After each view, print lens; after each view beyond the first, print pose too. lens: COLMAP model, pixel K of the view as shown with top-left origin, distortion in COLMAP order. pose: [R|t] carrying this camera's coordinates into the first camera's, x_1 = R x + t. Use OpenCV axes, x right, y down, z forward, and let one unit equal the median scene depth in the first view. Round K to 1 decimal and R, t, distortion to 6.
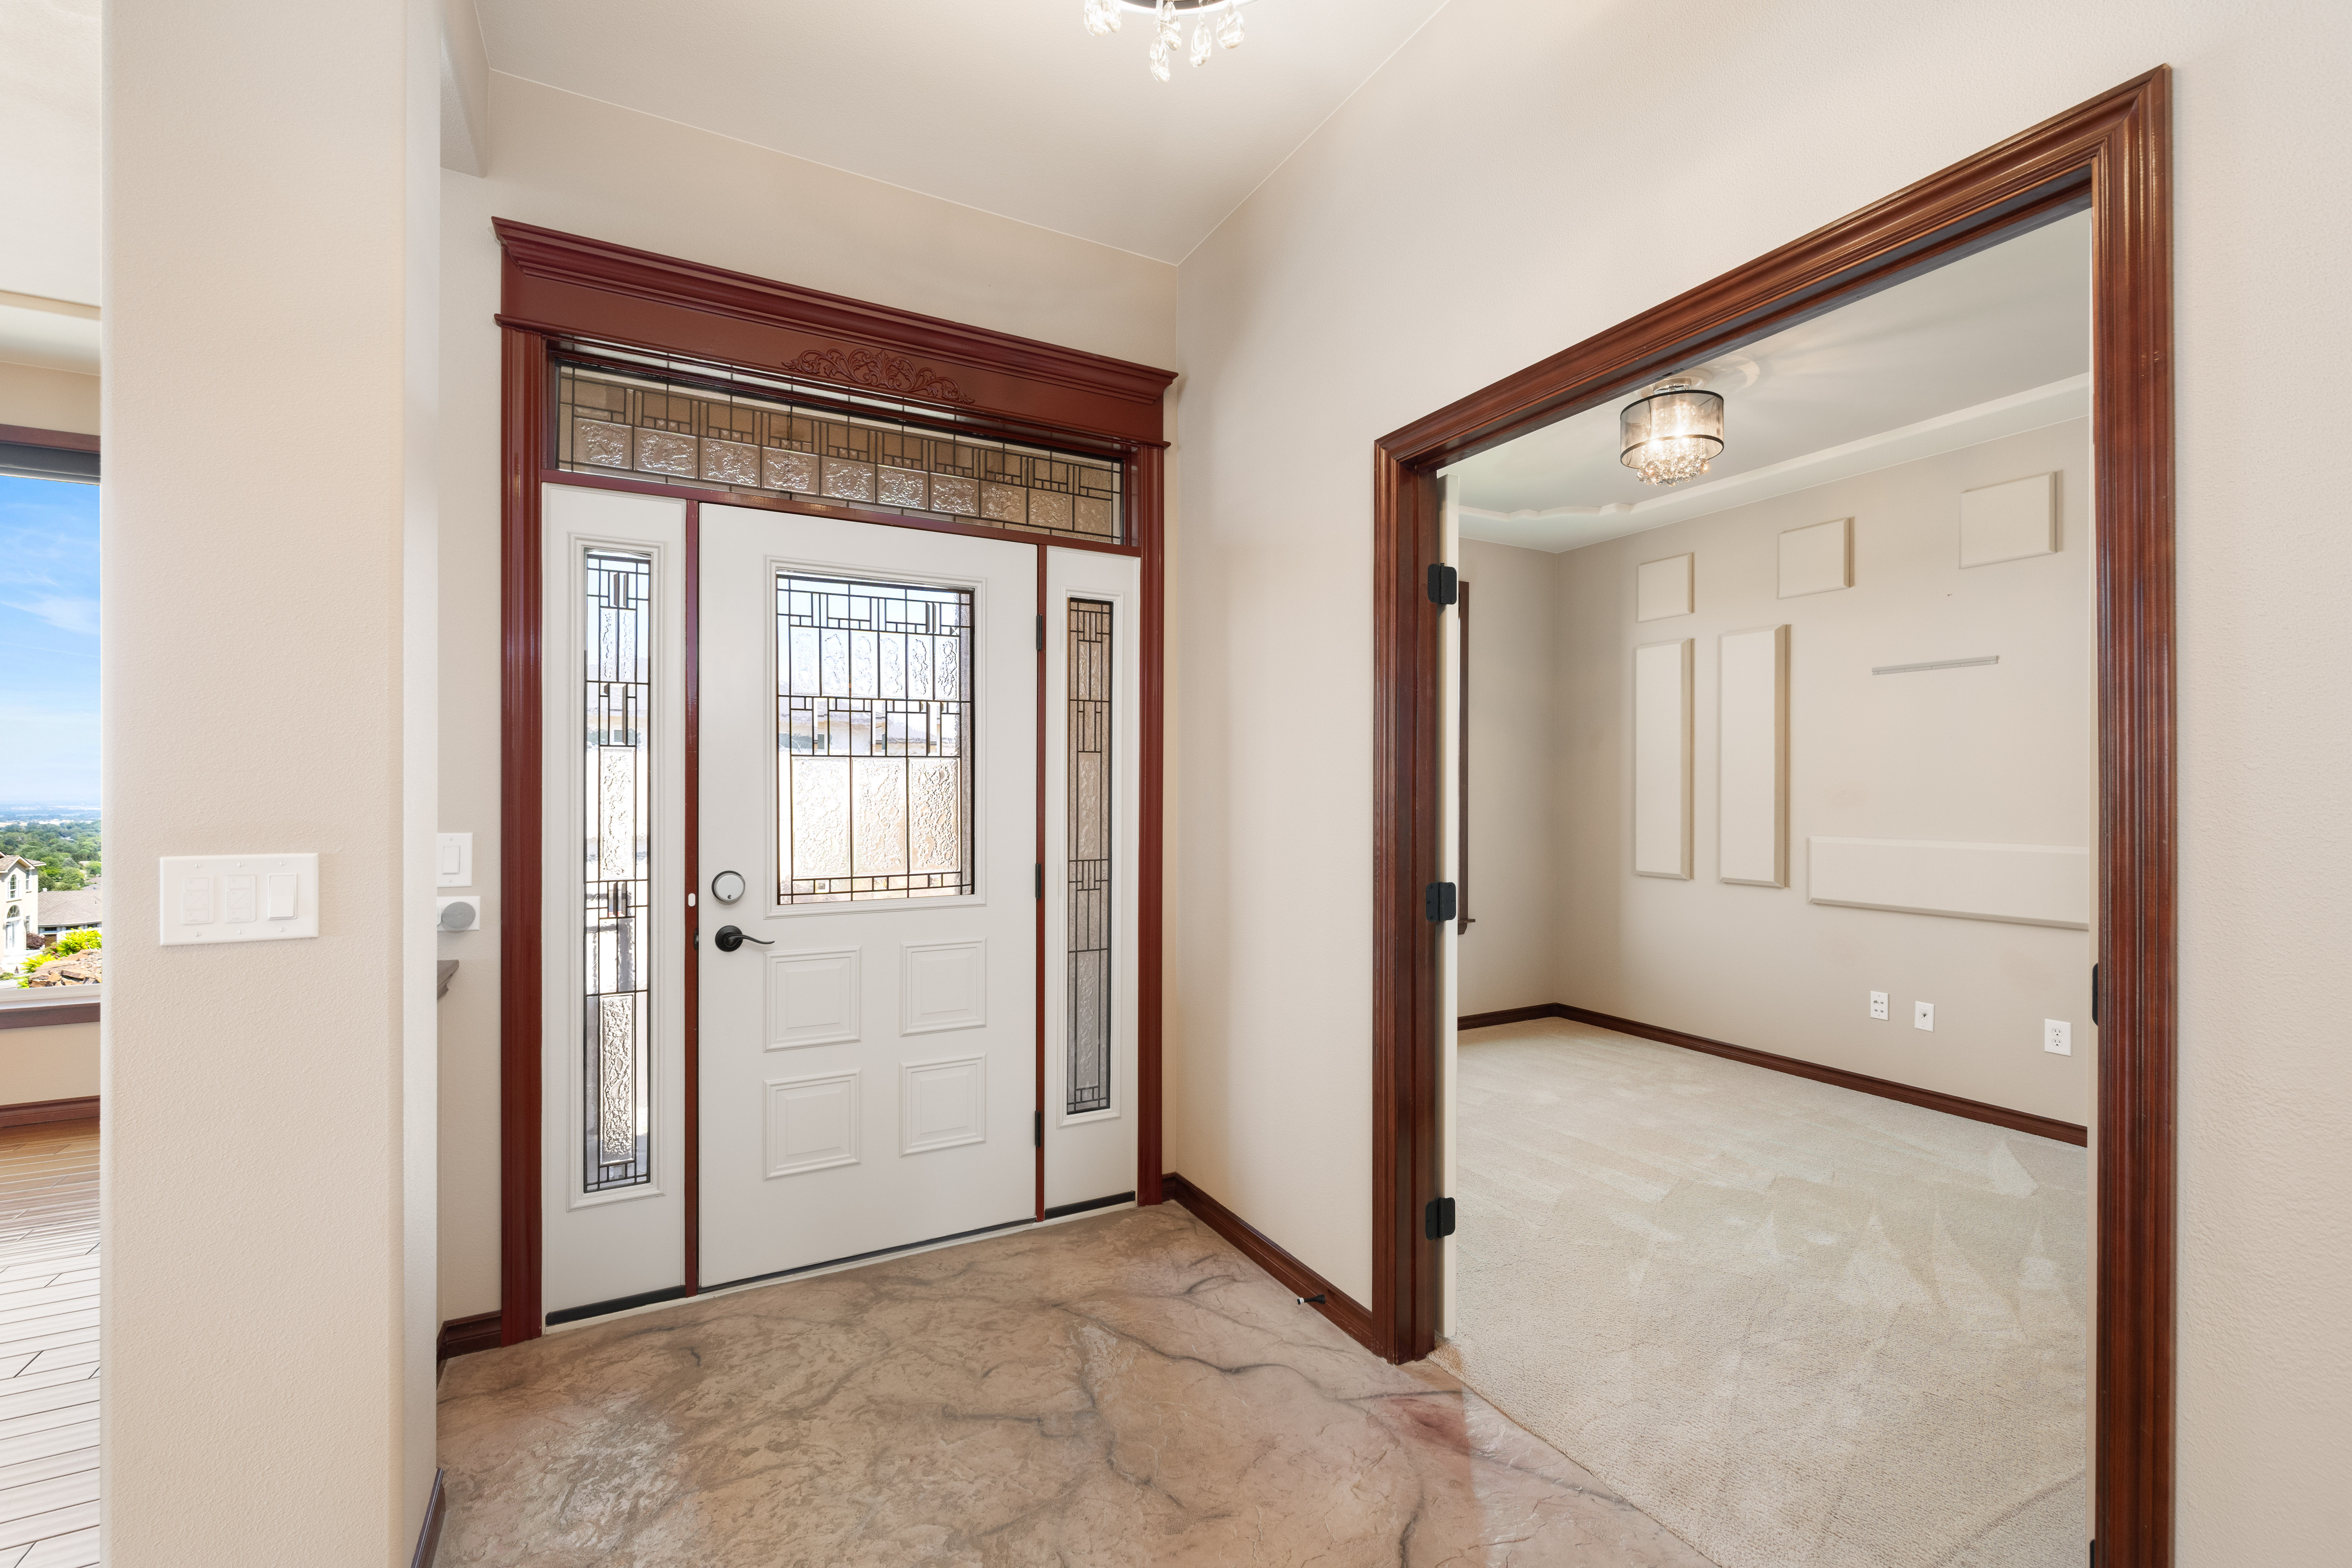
lens RADIAL K [[1006.0, 0, 1176.0], [0, 1006.0, 784.0], [0, 0, 1]] dist [0.003197, 0.000290]
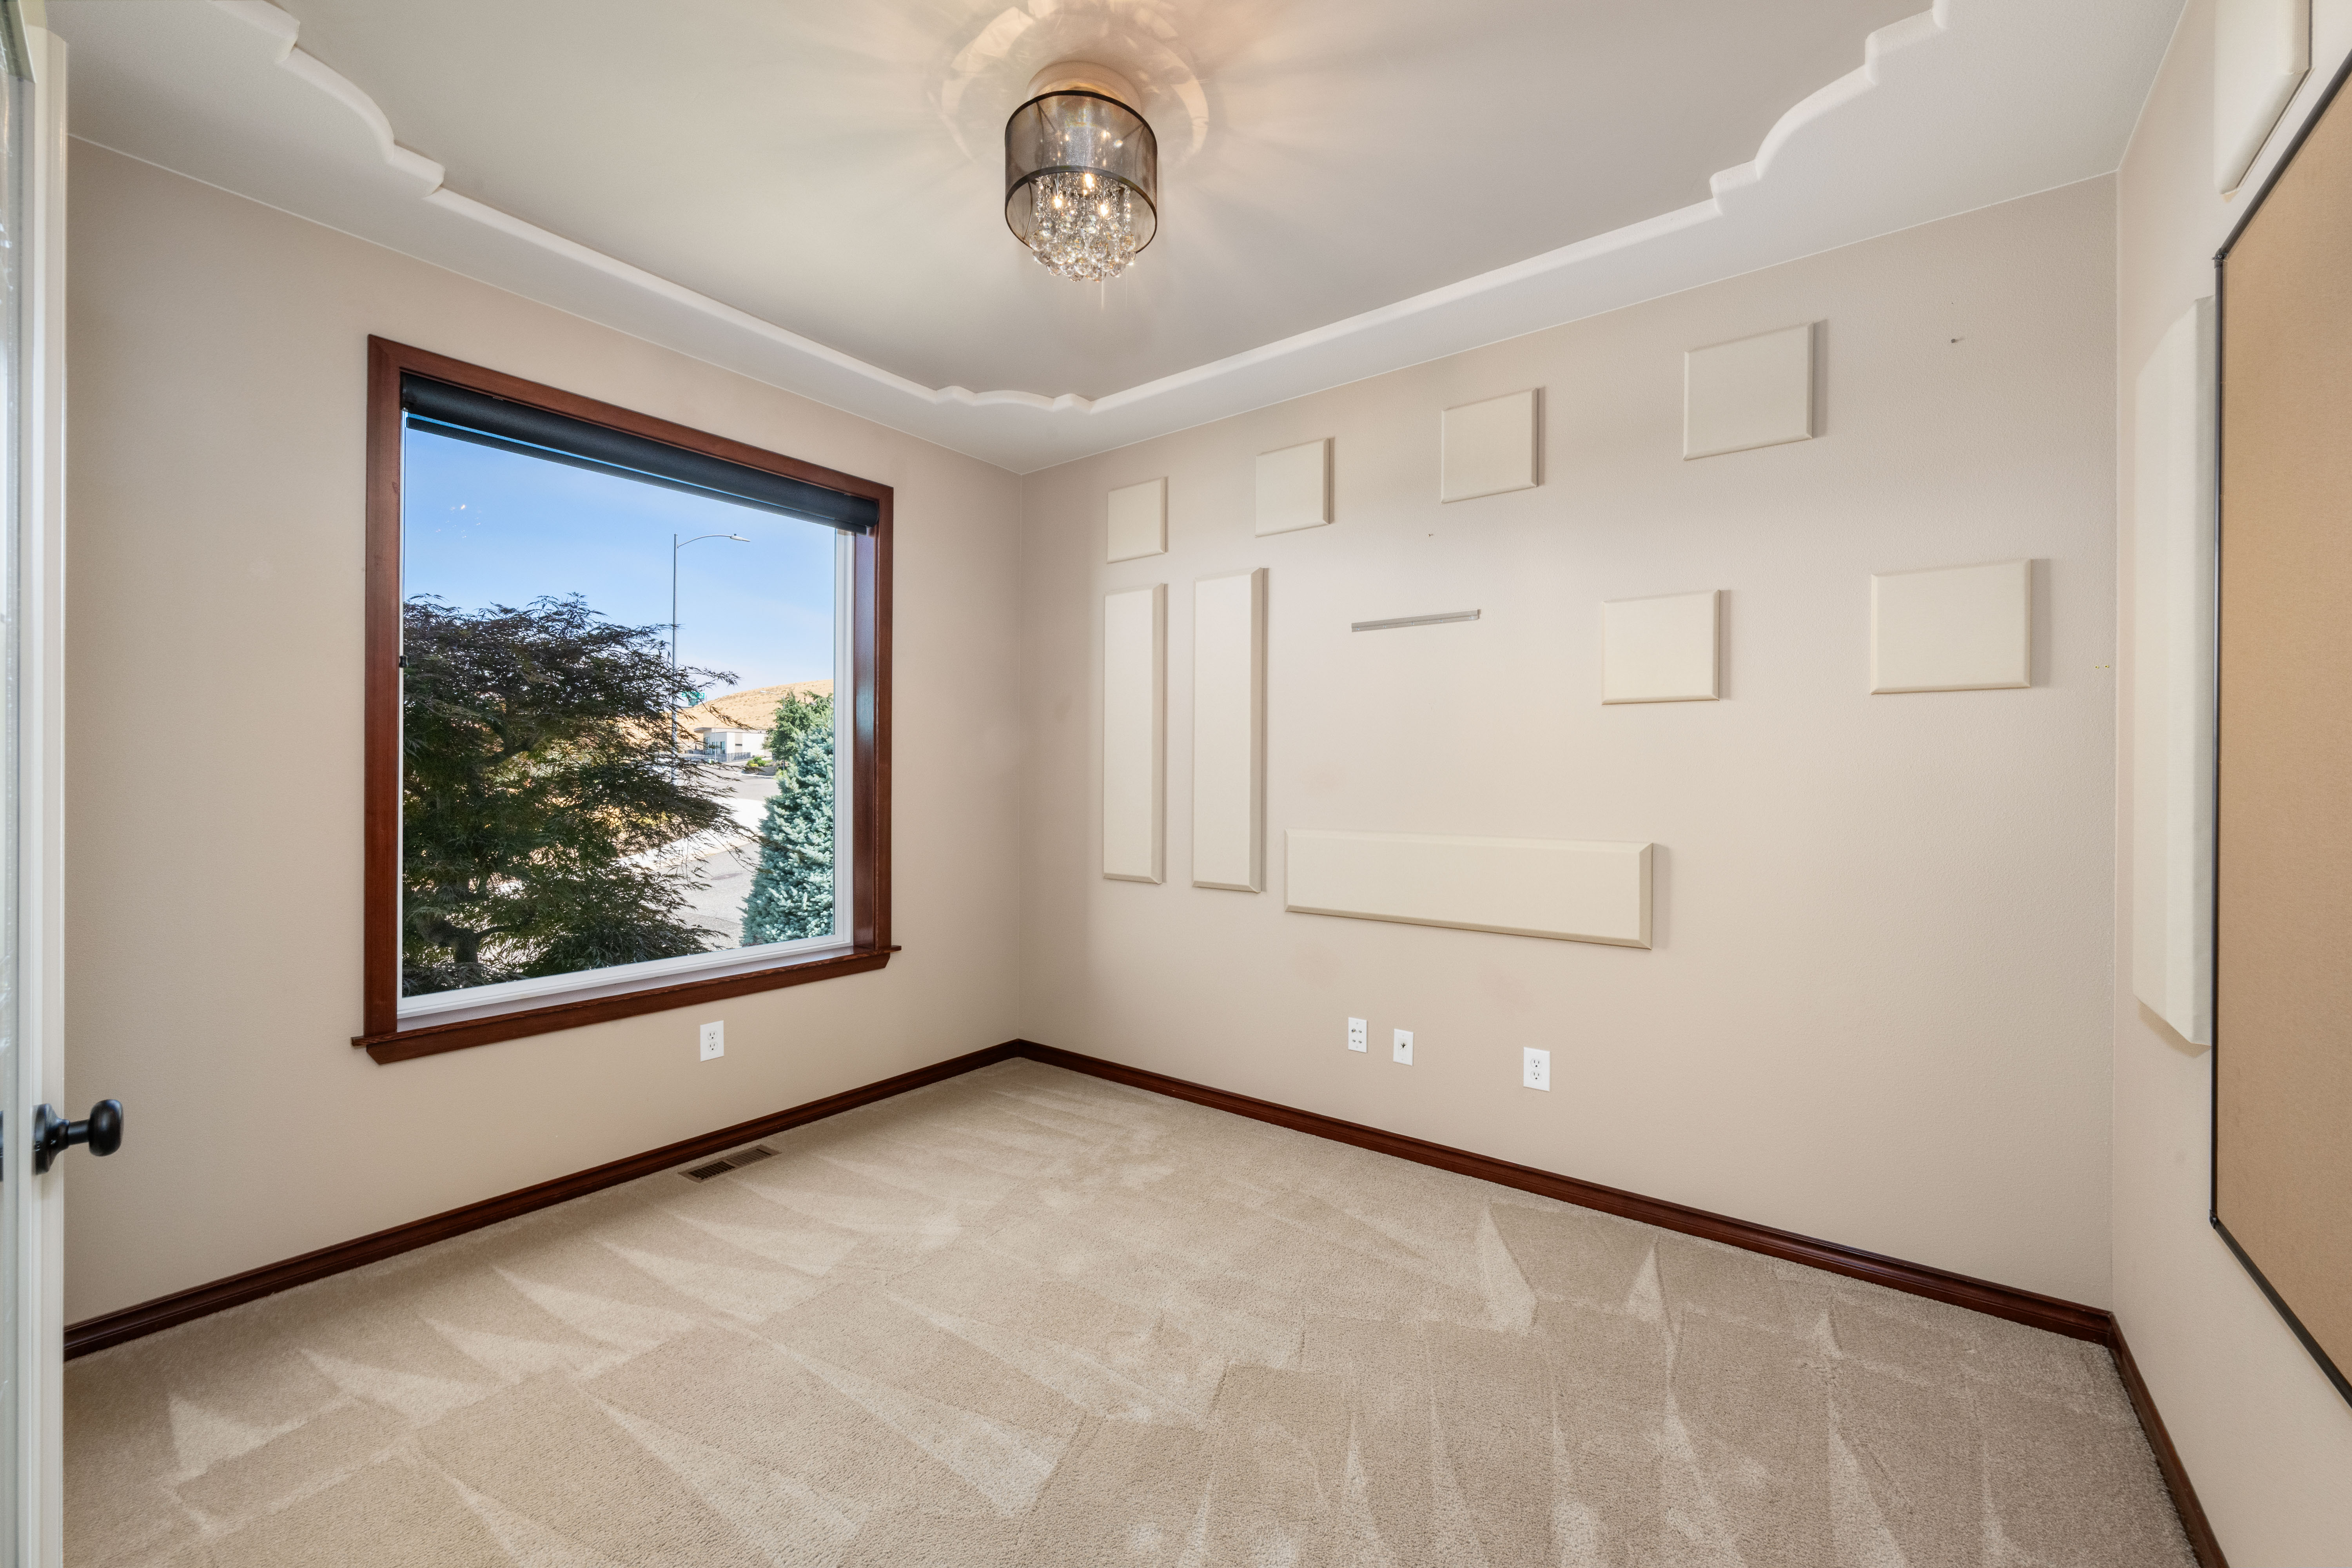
lens RADIAL K [[929.1, 0, 1186.0], [0, 929.1, 773.3], [0, 0, 1]] dist [-0.001040, 0.000031]
pose [[0.907997, 0.004059, 0.418956, 0.244539], [-0.004516, 0.999990, 0.000098, 0.008245], [-0.418951, -0.001981, 0.908007, 0.359112]]
